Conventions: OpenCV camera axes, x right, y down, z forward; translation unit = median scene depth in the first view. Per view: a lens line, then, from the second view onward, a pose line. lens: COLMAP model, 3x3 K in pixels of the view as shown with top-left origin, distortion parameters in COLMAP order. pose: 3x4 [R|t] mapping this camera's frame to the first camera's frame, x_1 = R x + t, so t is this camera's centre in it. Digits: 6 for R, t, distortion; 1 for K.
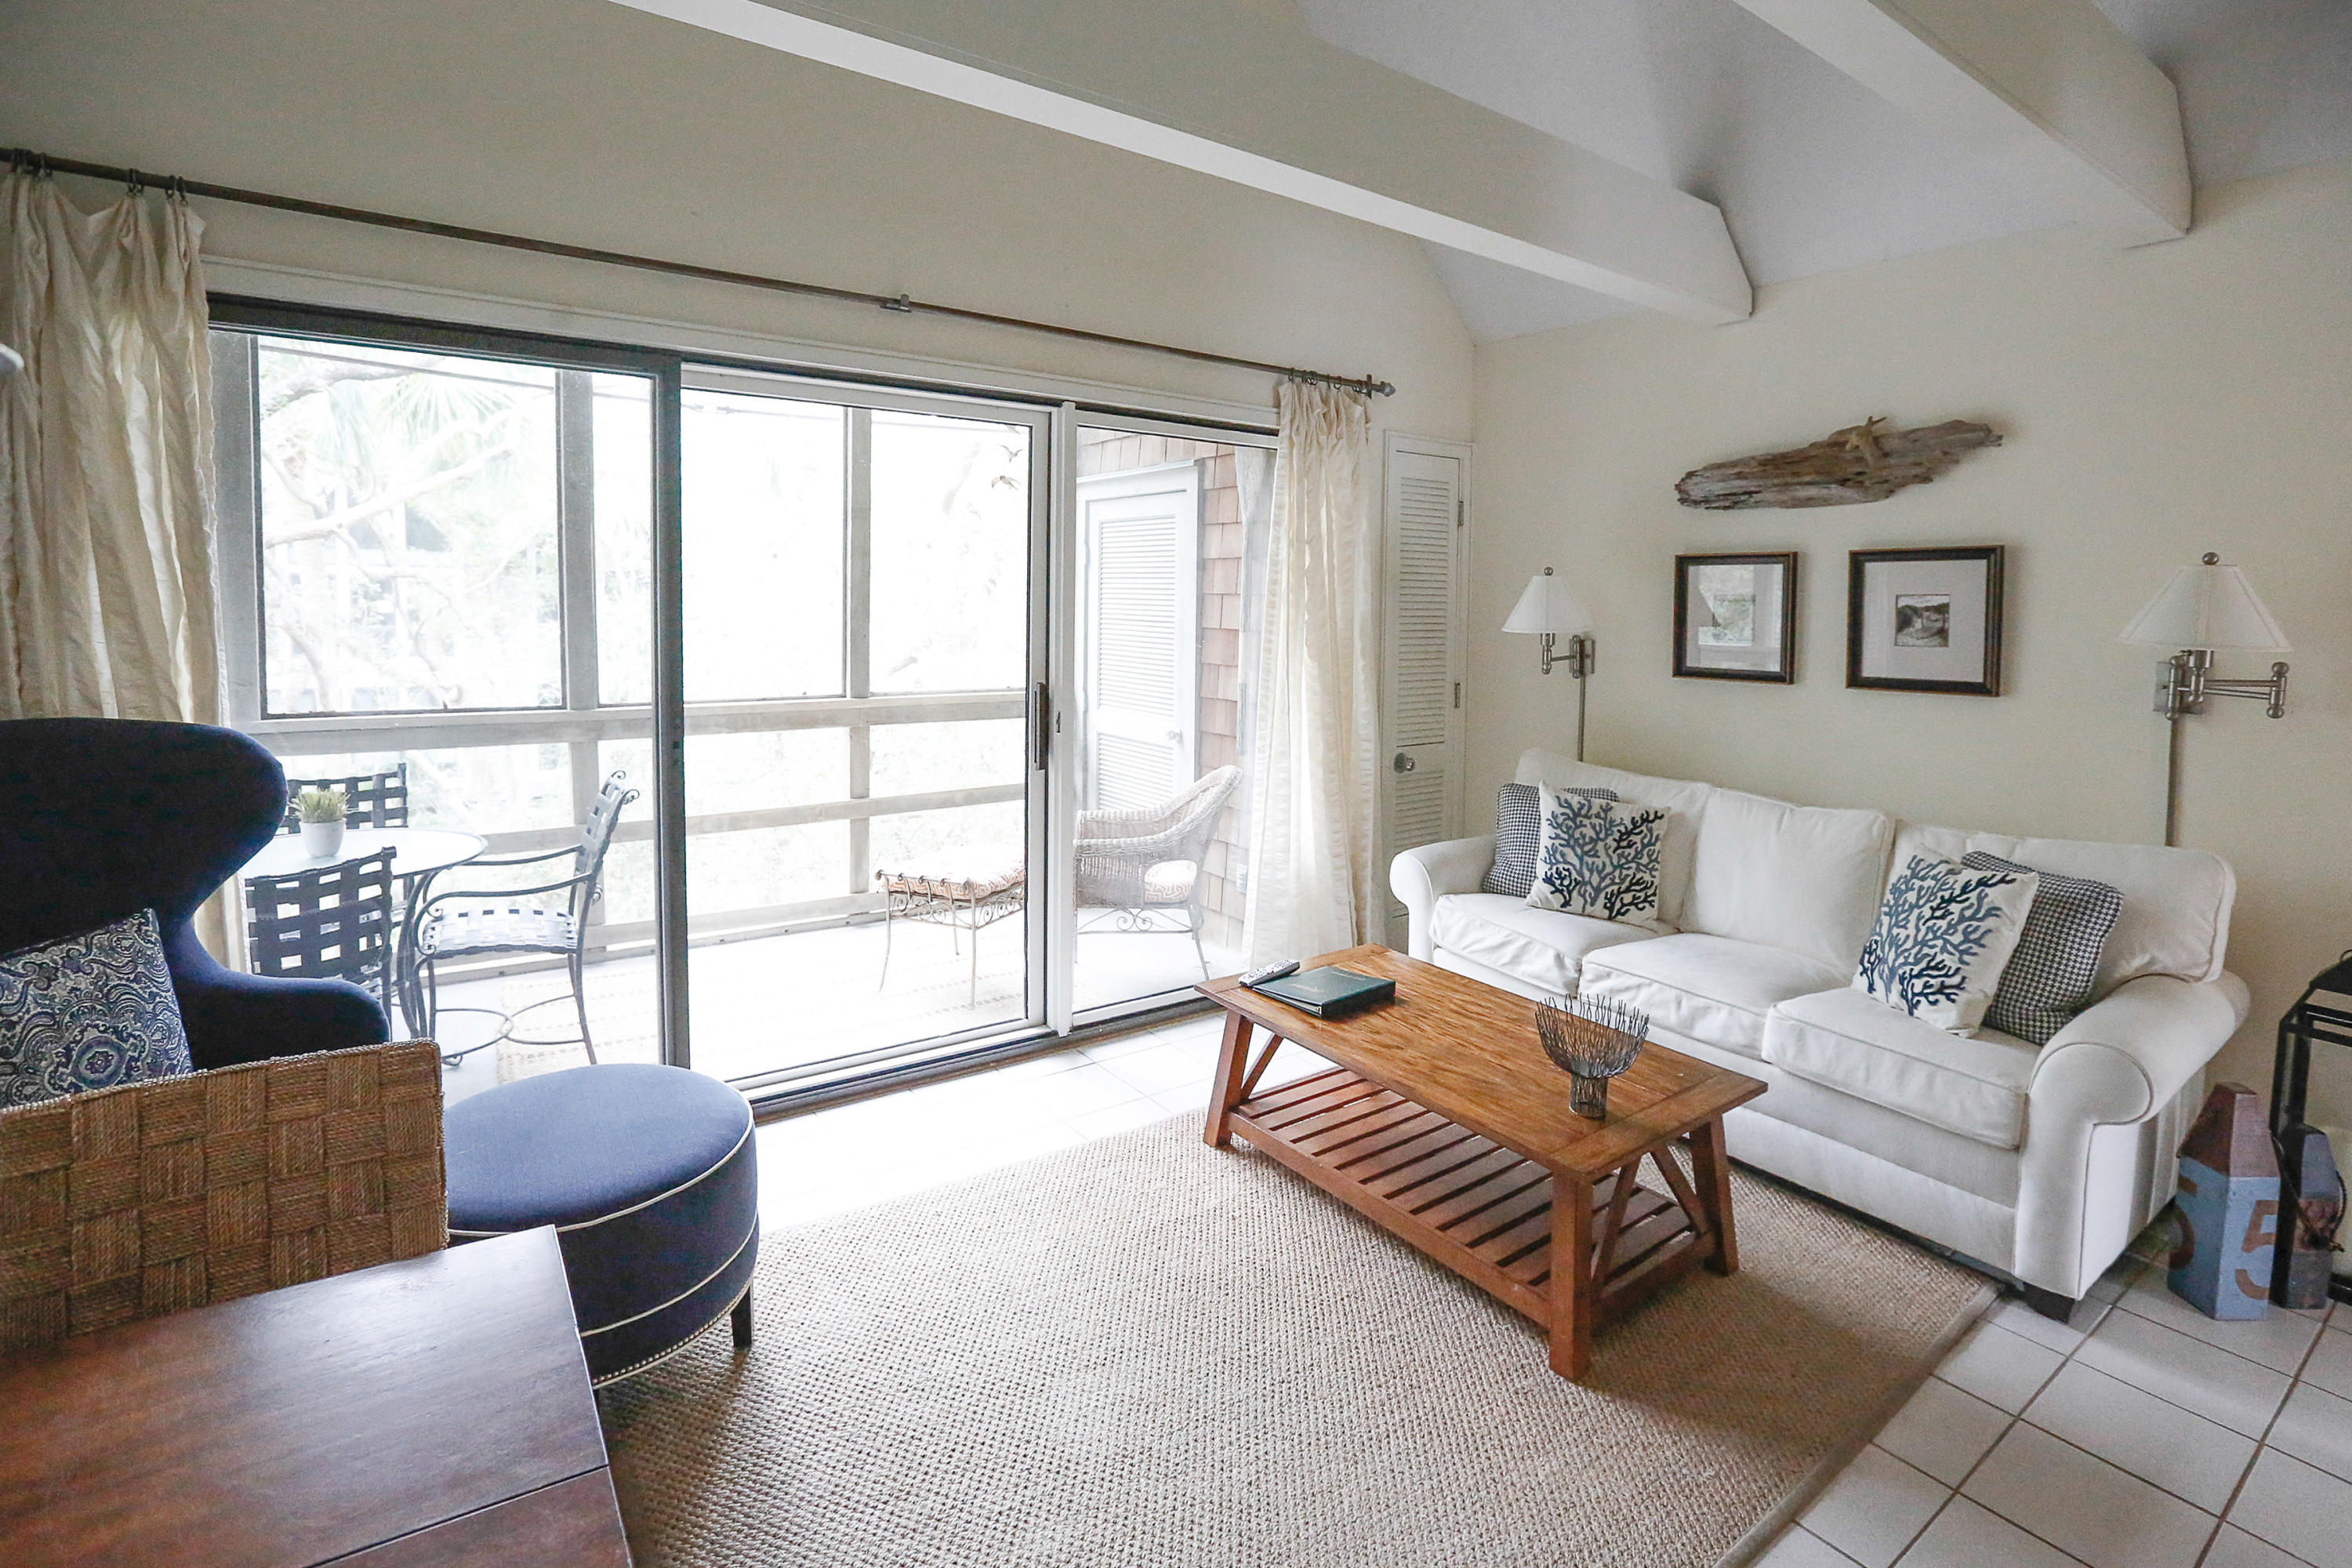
lens RADIAL K [[1068.4, 0, 1170.7], [0, 1068.4, 782.2], [0, 0, 1]] dist [-0.047974, 0.019846]
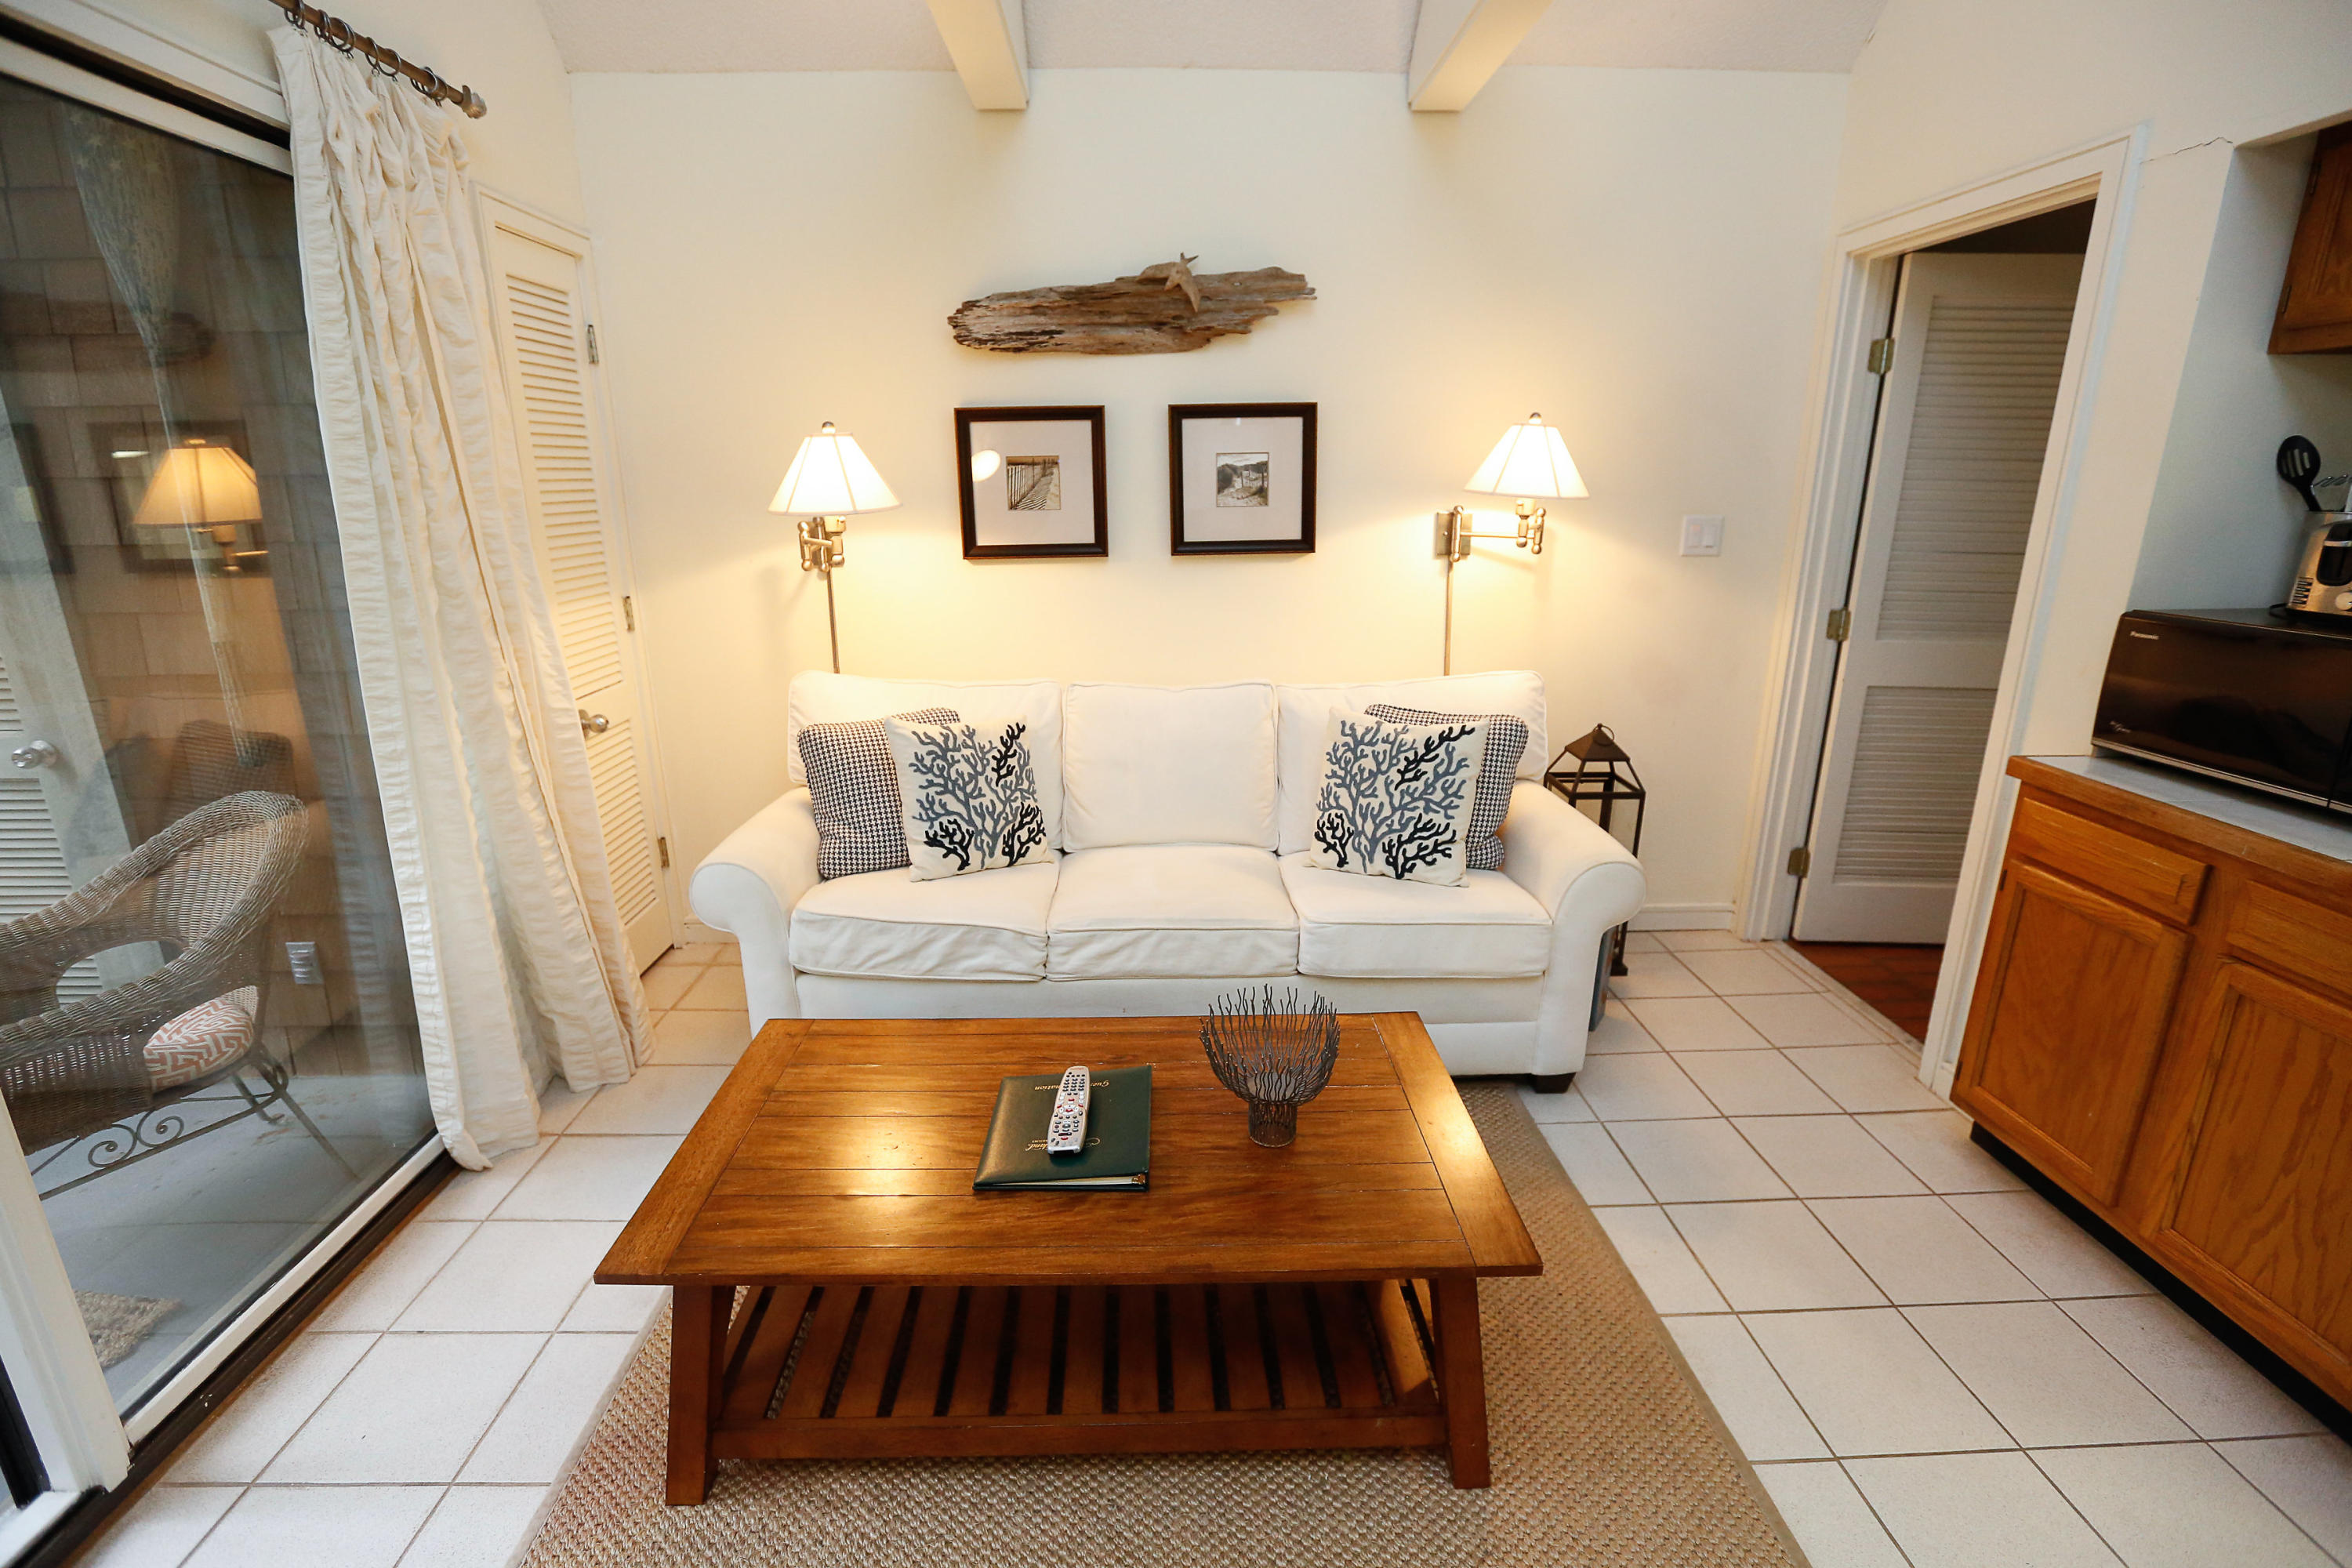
lens RADIAL K [[1068.4, 0, 1170.7], [0, 1068.4, 782.2], [0, 0, 1]] dist [-0.047974, 0.019846]
pose [[0.563788, -0.220520, 0.795936, -0.158430], [0.149517, 0.975025, 0.164230, -0.053732], [-0.812273, 0.026415, 0.582679, 0.473031]]
